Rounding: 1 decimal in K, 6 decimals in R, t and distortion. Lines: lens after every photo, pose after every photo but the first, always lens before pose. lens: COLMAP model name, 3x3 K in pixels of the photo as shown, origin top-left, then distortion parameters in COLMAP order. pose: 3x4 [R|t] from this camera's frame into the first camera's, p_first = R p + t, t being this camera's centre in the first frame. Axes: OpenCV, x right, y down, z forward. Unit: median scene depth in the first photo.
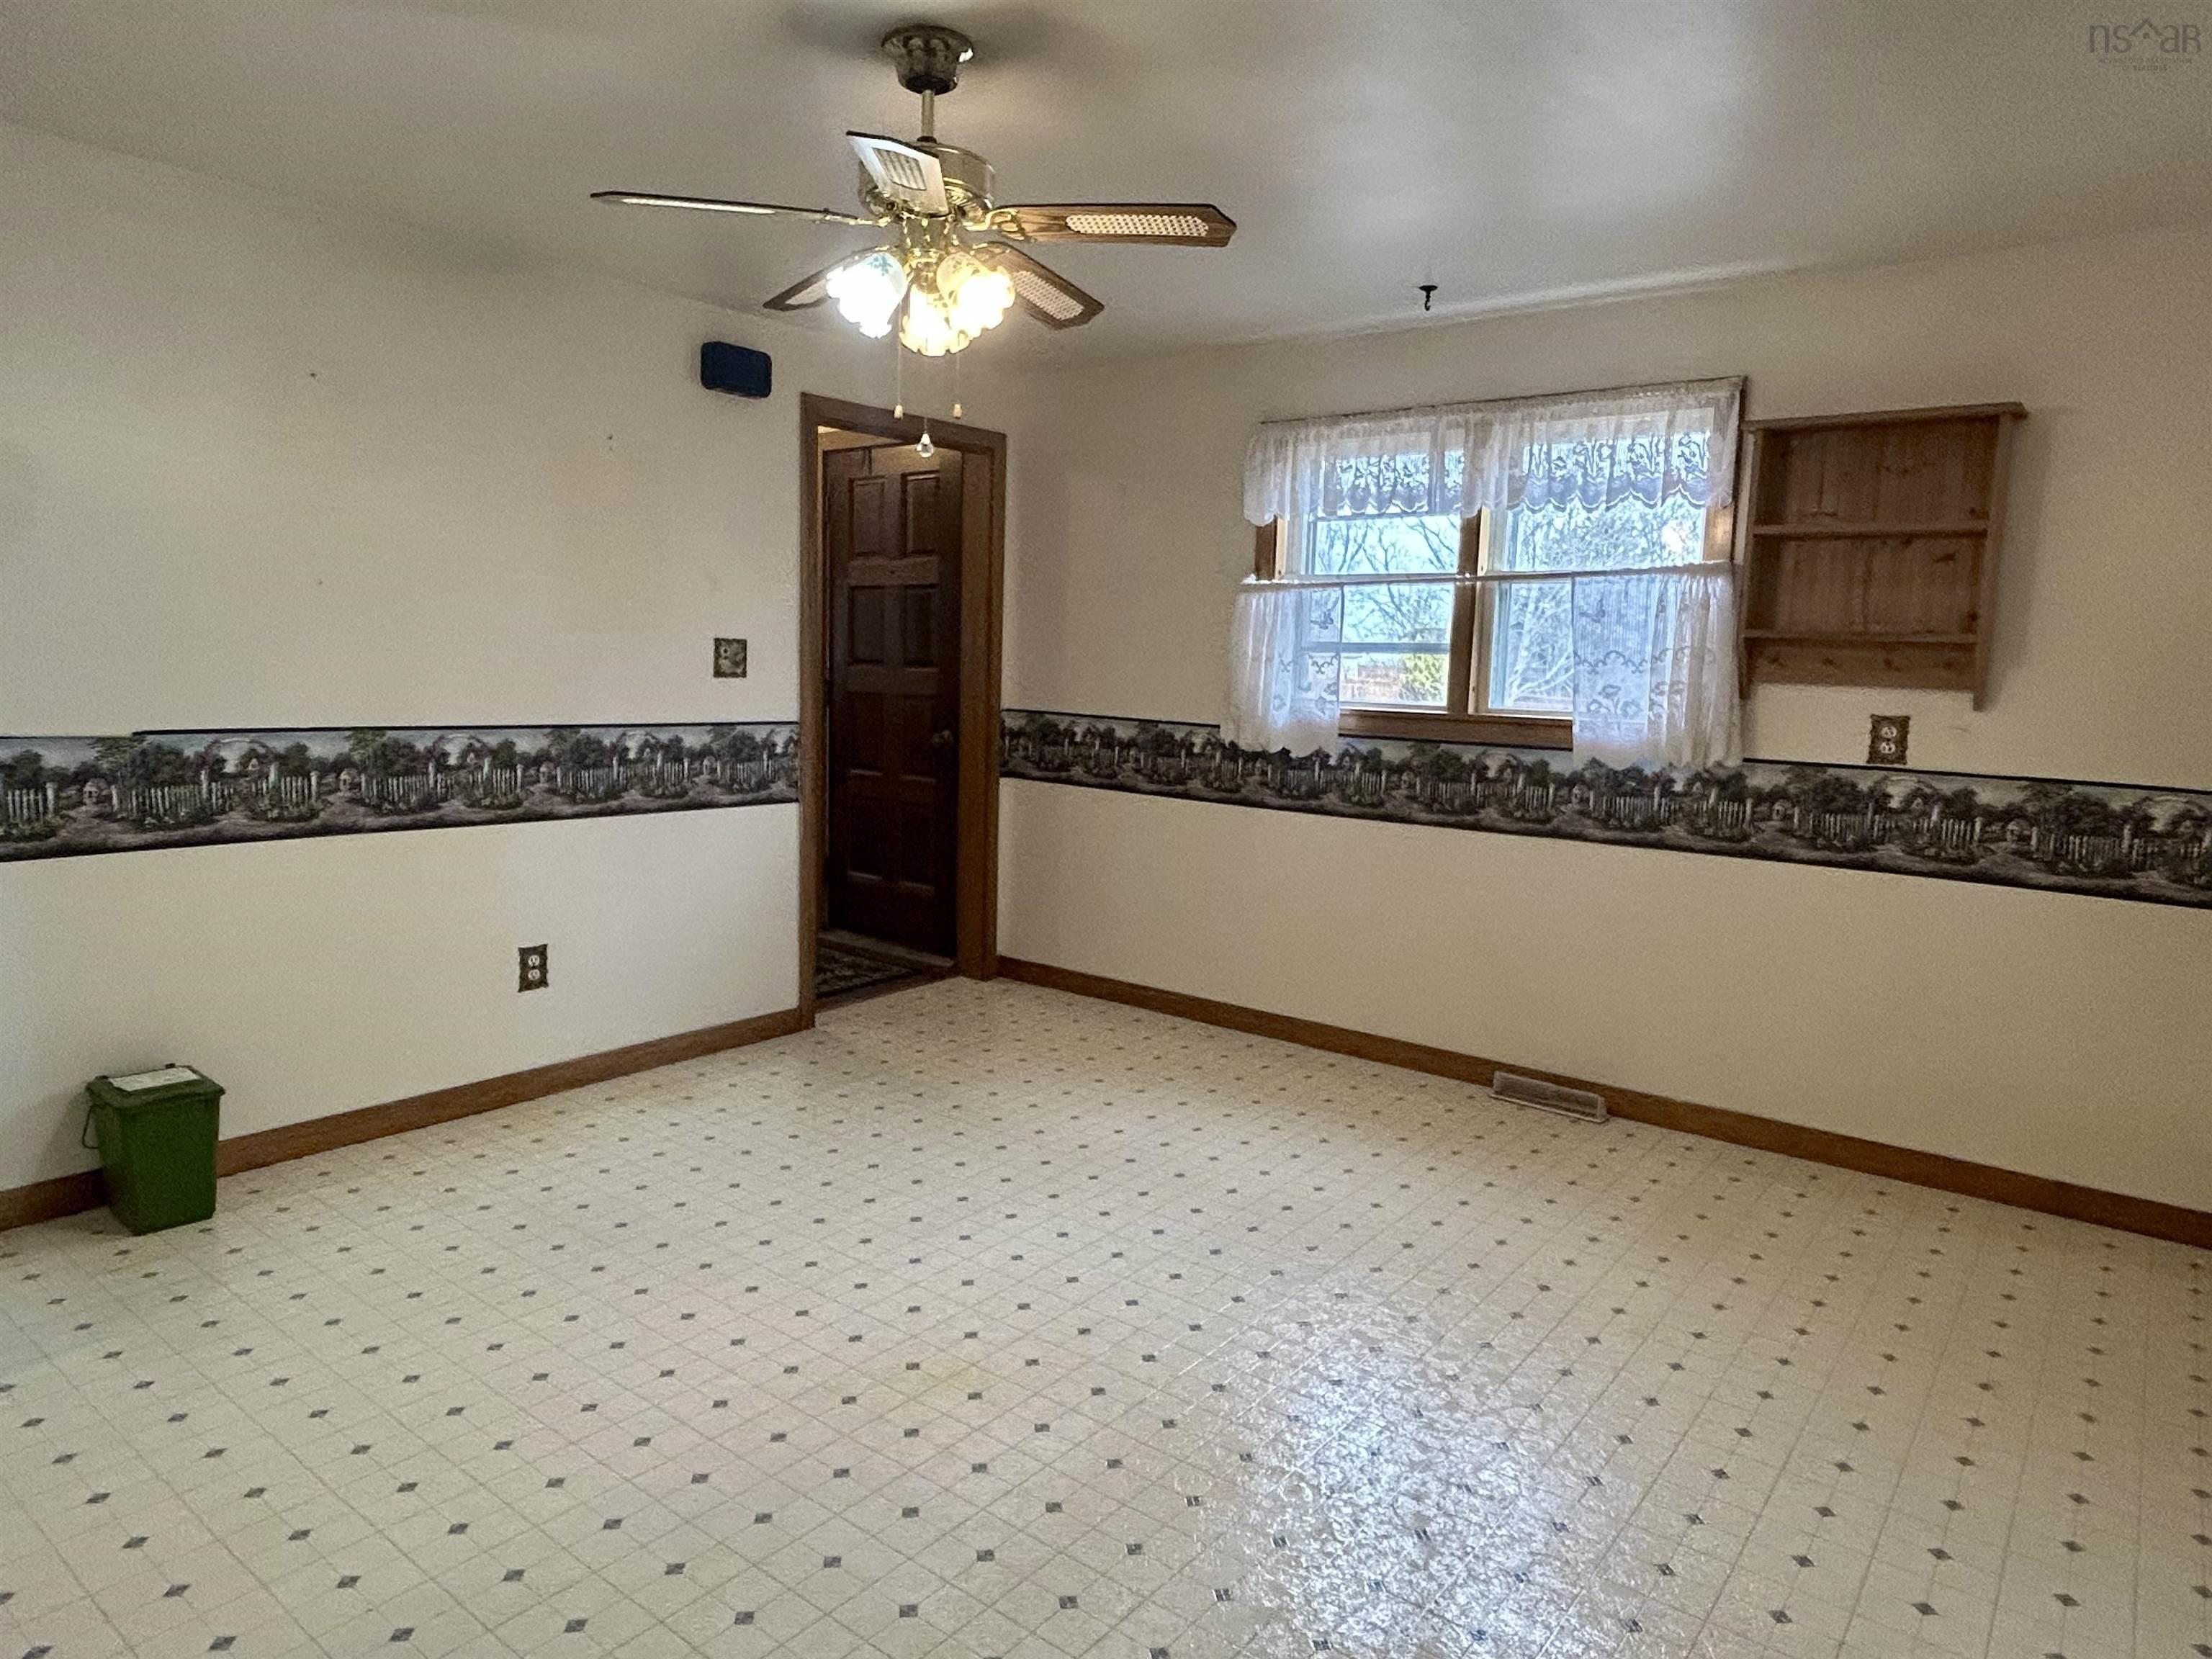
lens RADIAL K [[1370.0, 0, 1094.8], [0, 1370.0, 826.7], [0, 0, 1]] dist [0.000189, -0.001046]
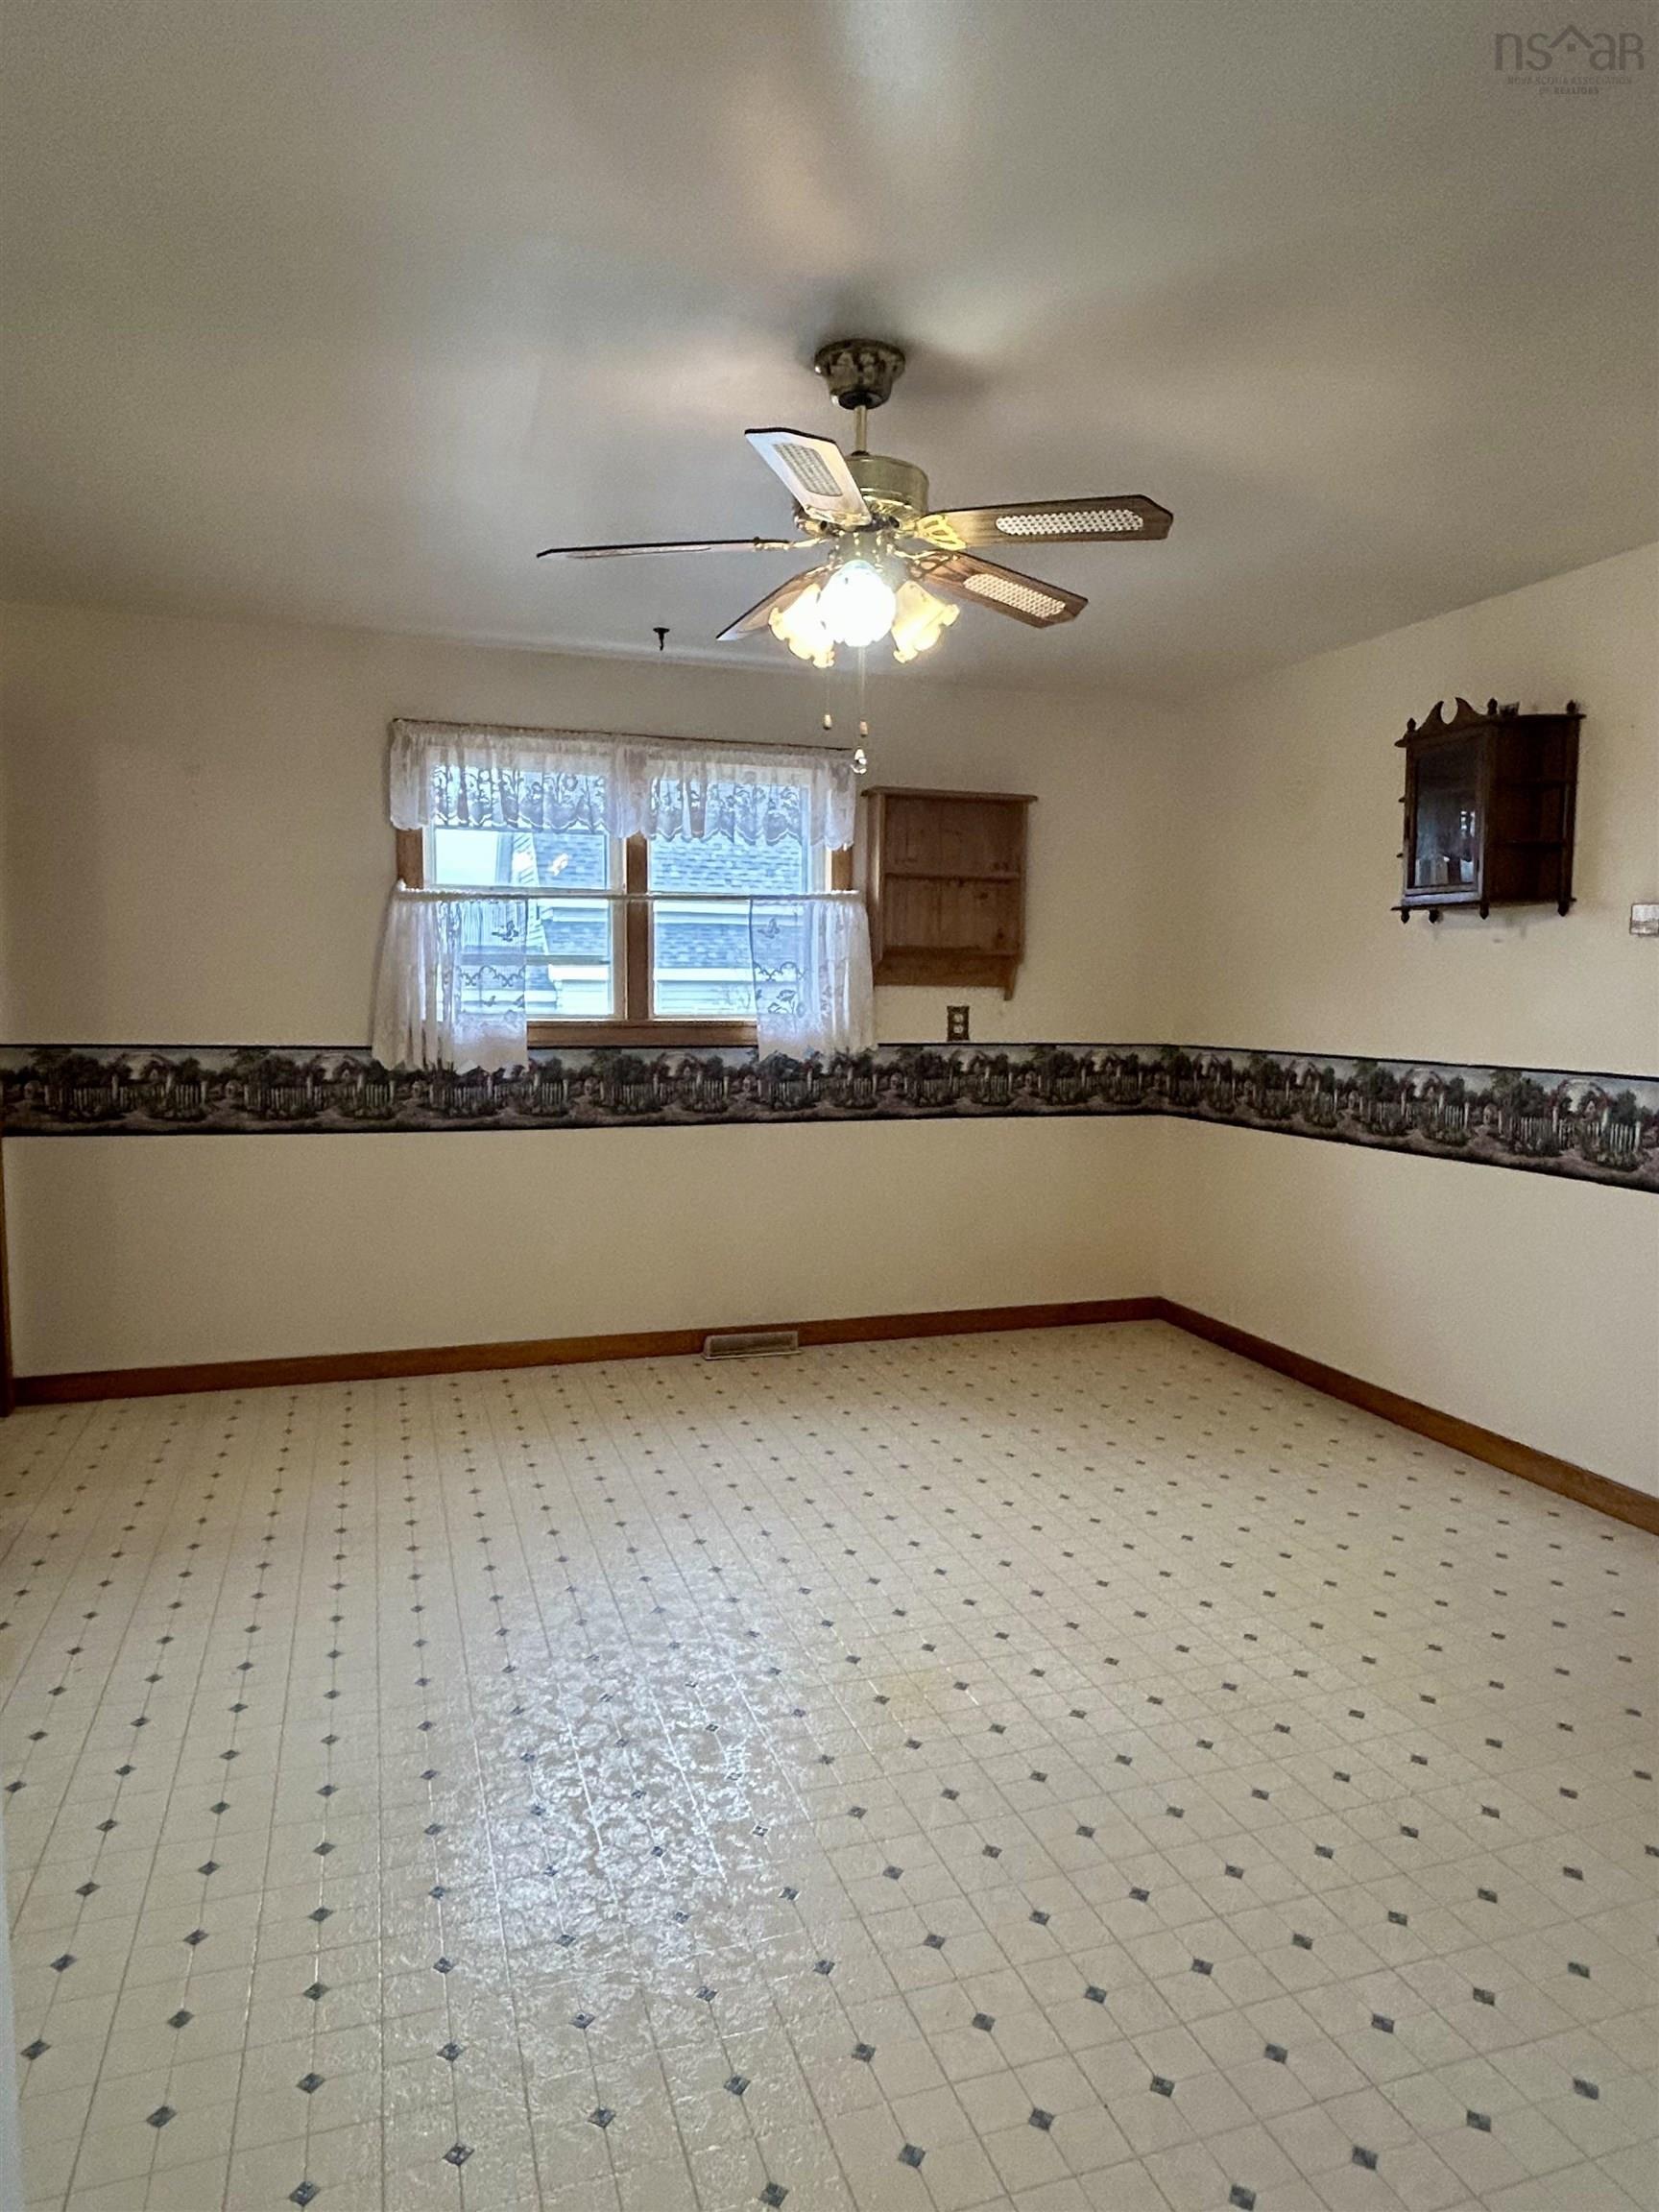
lens RADIAL K [[1370.0, 0, 820.4], [0, 1370.0, 1110.5], [0, 0, 1]] dist [0.000189, -0.001046]
pose [[0.553714, -0.094370, 0.827342, -0.601168], [0.112969, 0.992885, 0.037646, -0.039317], [-0.825008, 0.072619, 0.560435, 0.302785]]
